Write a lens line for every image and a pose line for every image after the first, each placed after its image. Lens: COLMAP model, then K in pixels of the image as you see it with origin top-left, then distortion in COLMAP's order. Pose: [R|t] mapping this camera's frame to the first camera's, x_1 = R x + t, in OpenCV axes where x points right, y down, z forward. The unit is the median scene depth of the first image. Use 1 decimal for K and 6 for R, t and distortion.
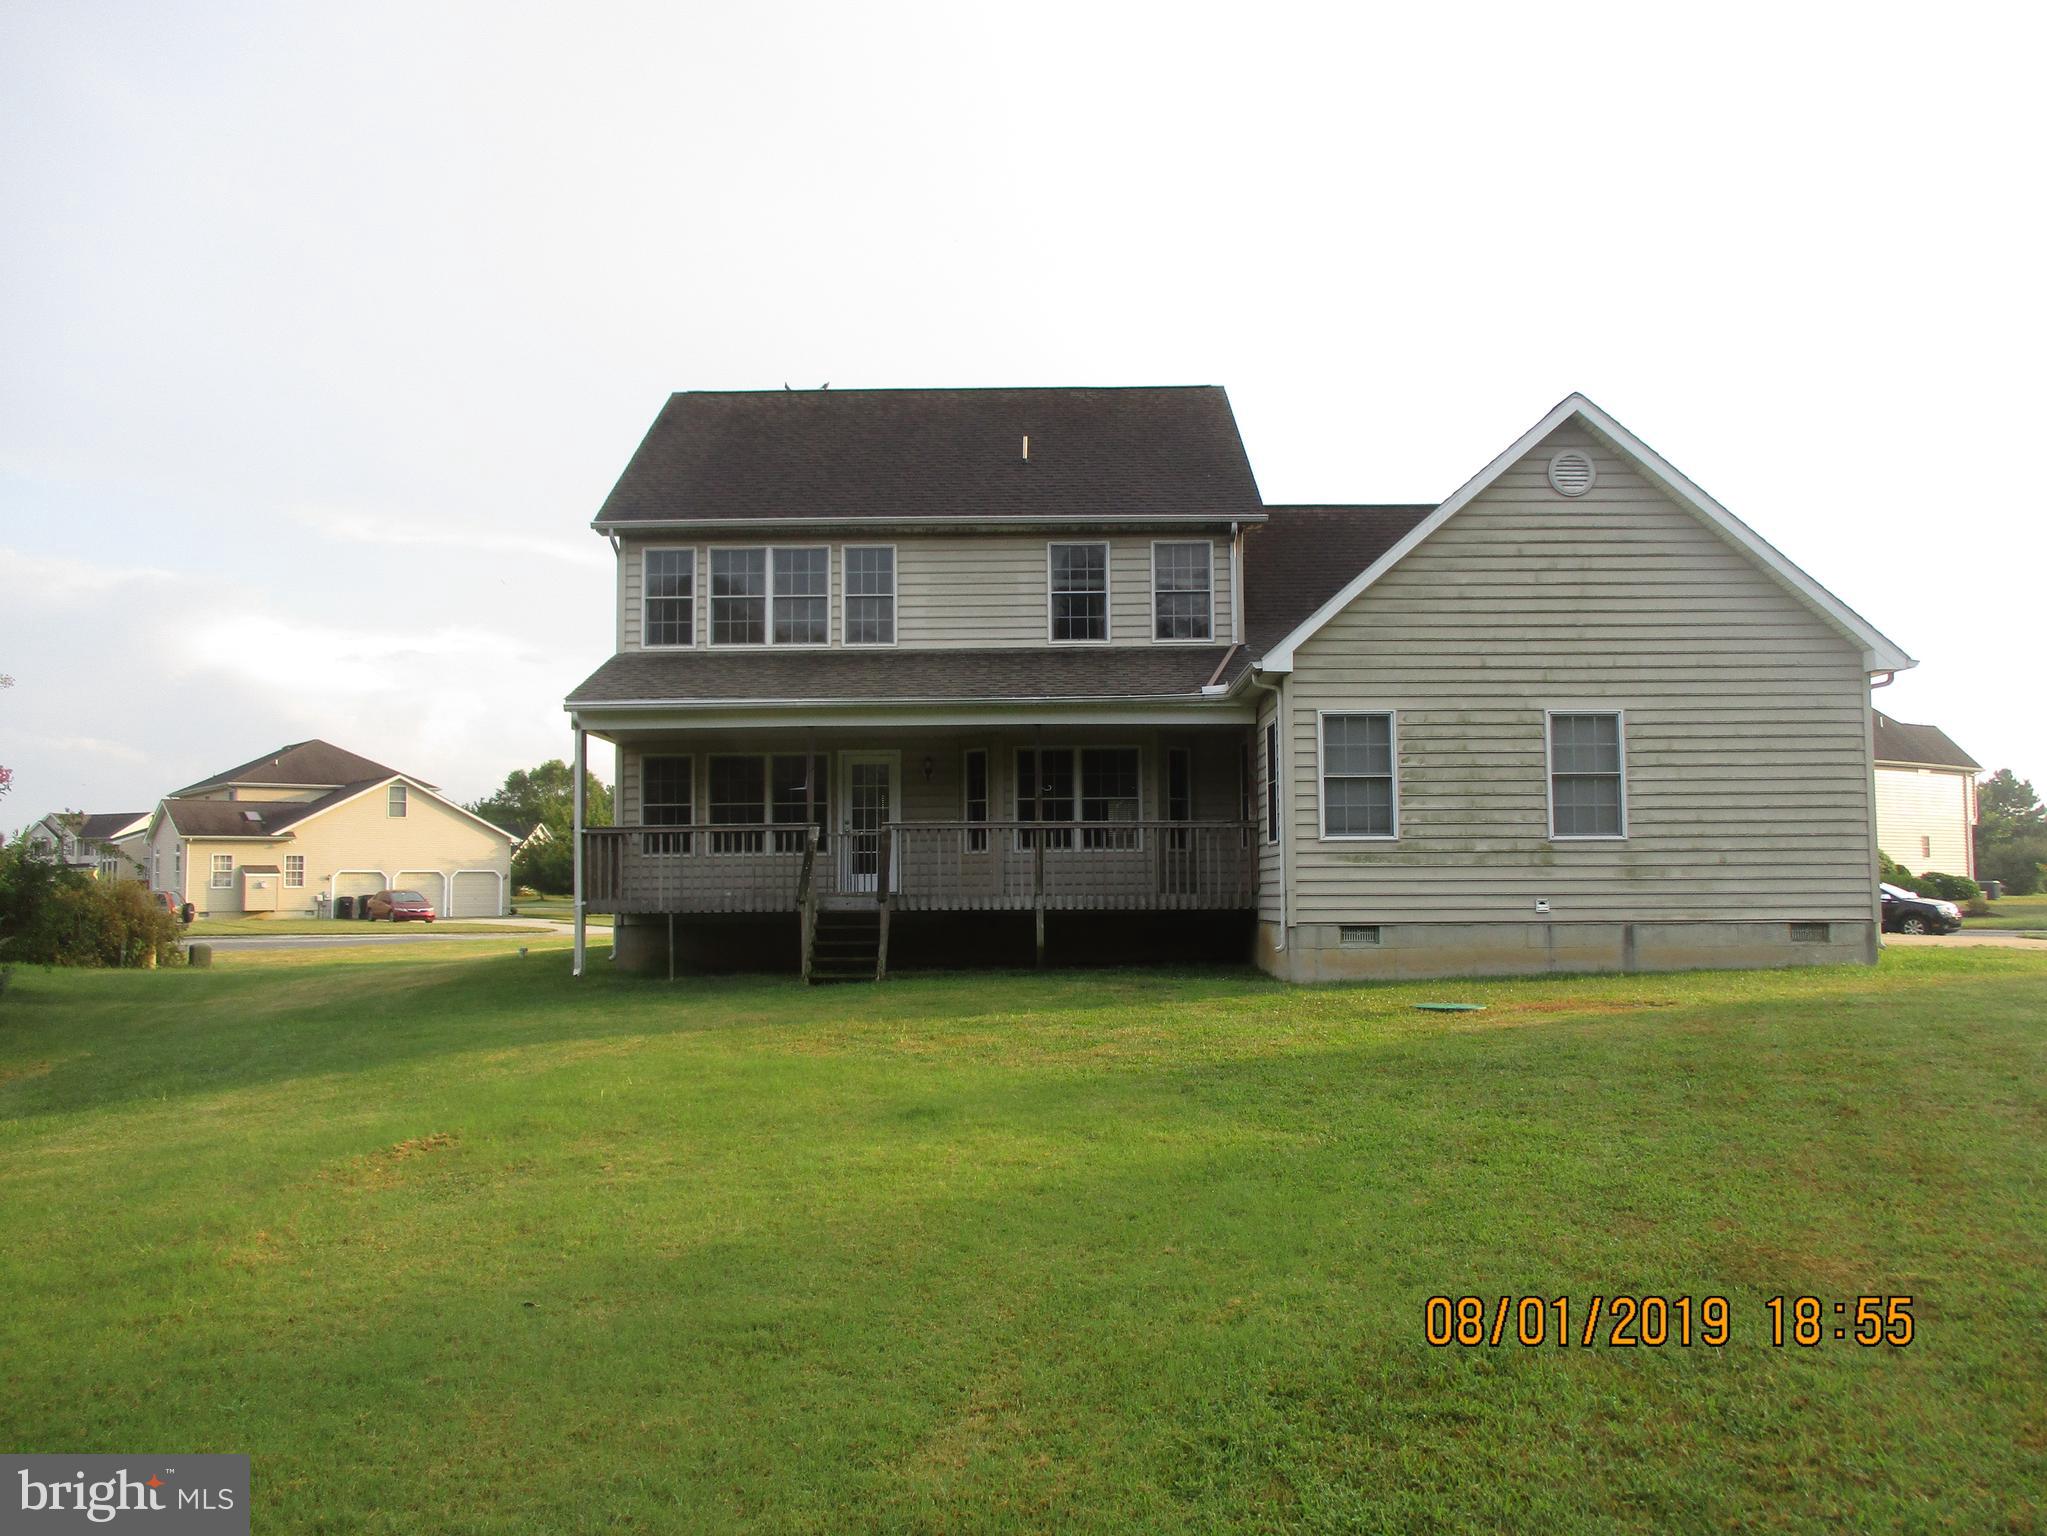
lens RADIAL K [[1721.6, 0, 1027.8], [0, 1721.6, 766.4], [0, 0, 1]] dist [-0.012505, 0.009753]
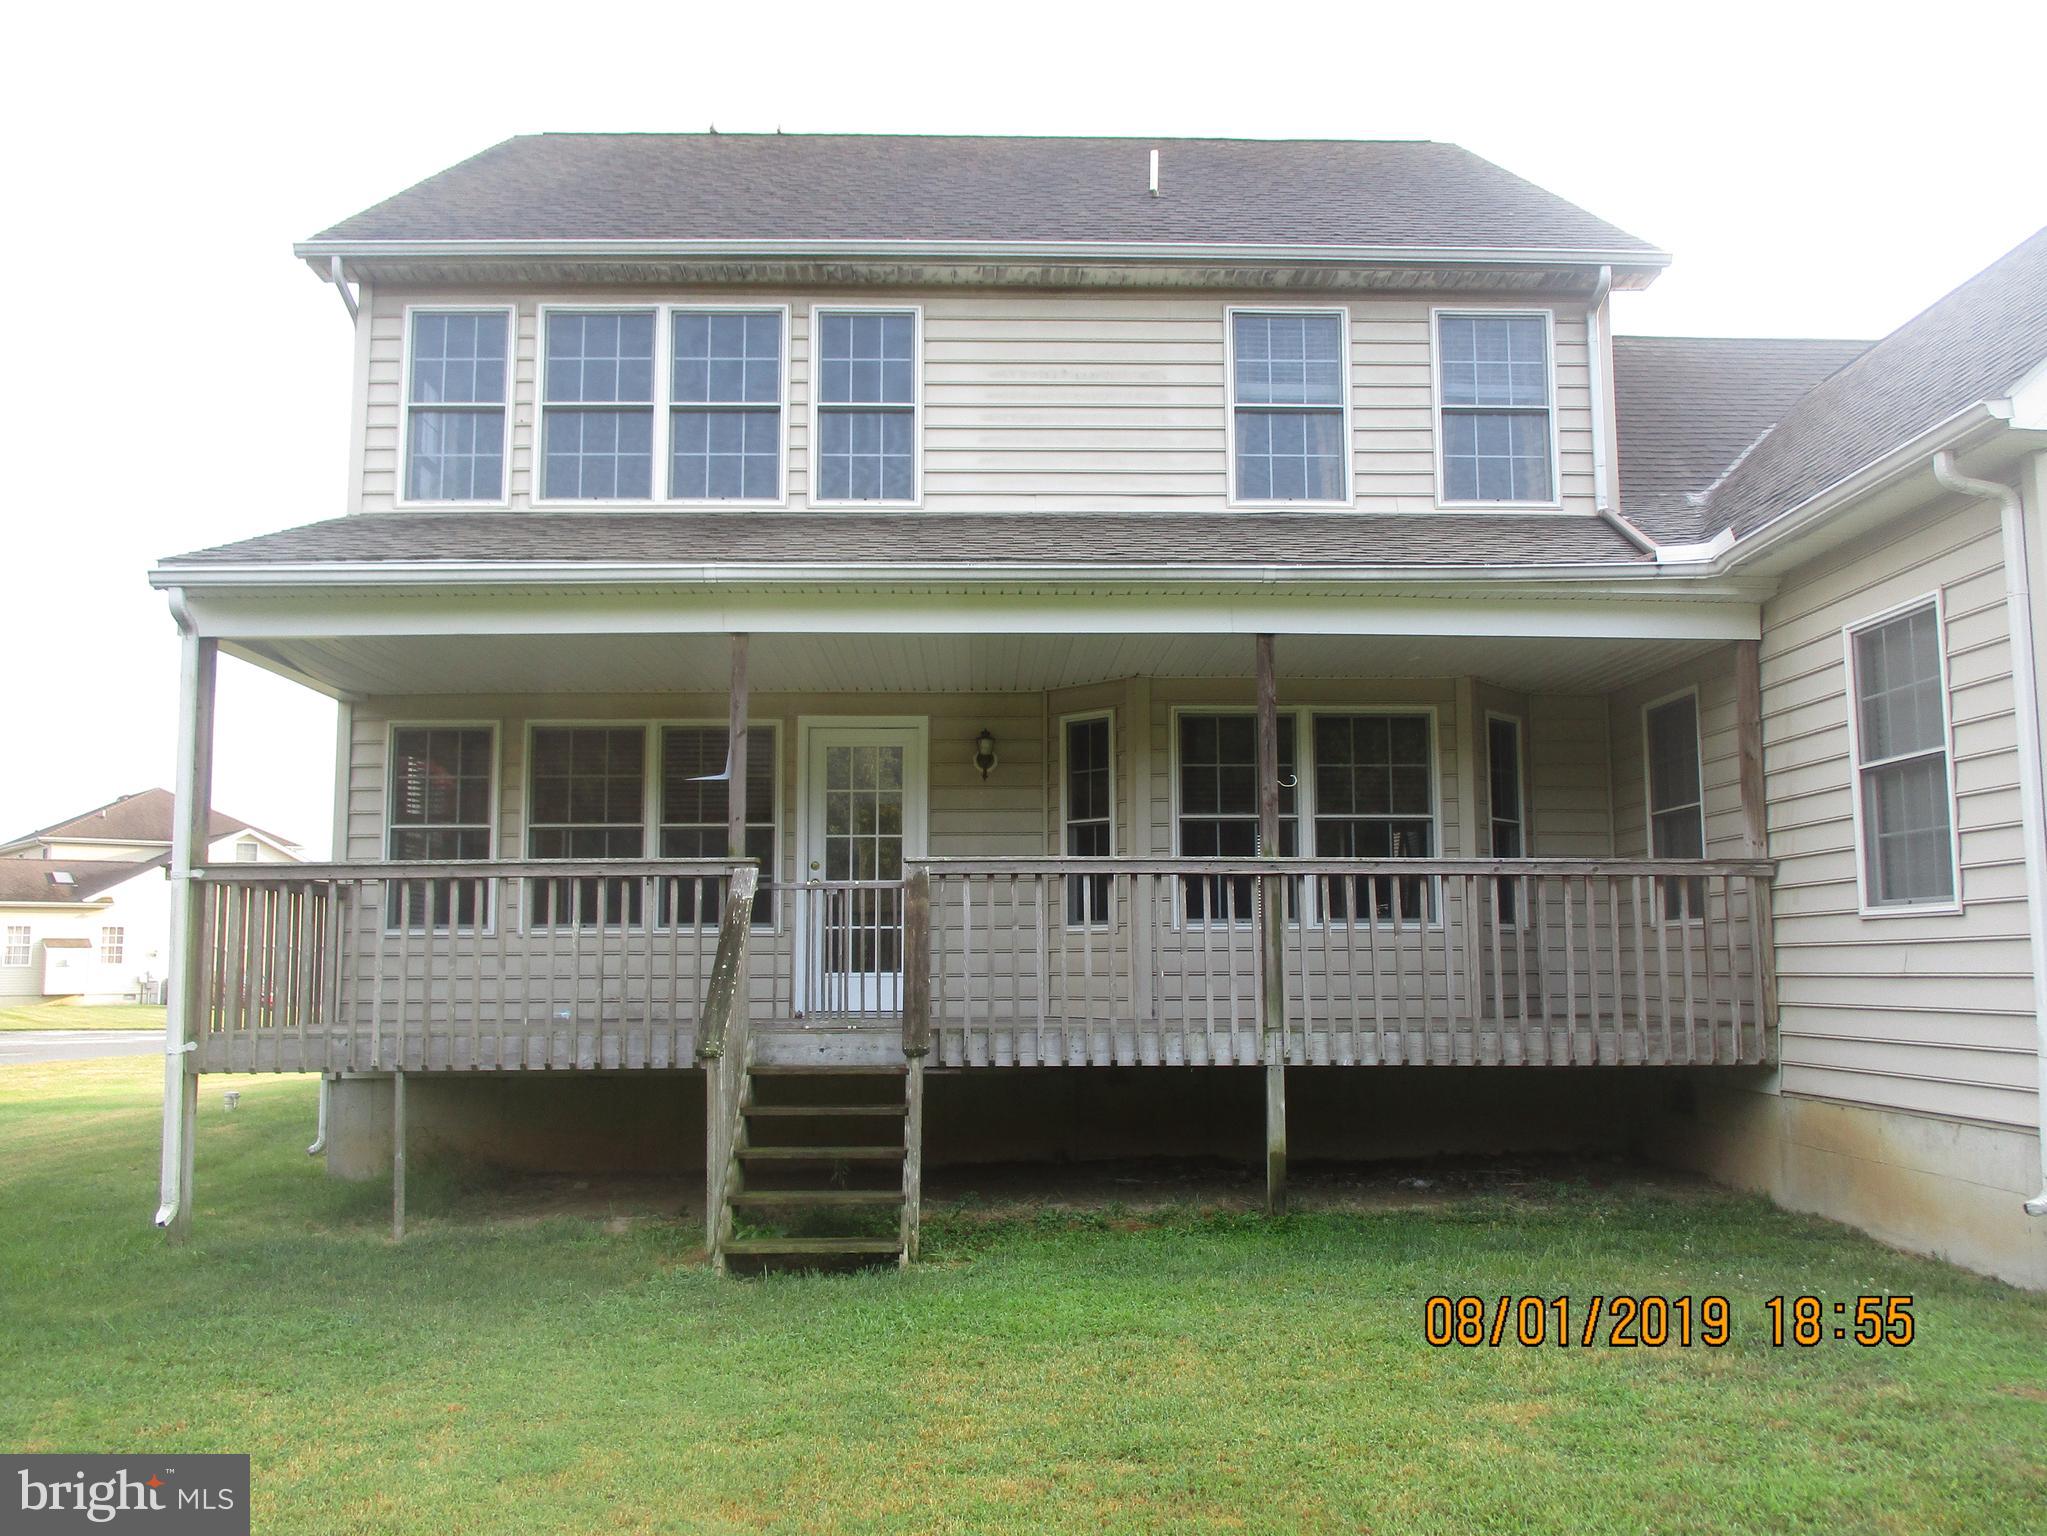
lens RADIAL K [[1721.6, 0, 1020.2], [0, 1721.6, 777.5], [0, 0, 1]] dist [-0.012505, 0.009753]
pose [[0.999524, 0.009038, 0.029501, -0.062105], [-0.007925, 0.999261, -0.037608, 0.025676], [-0.029819, 0.037356, 0.998857, 0.515292]]
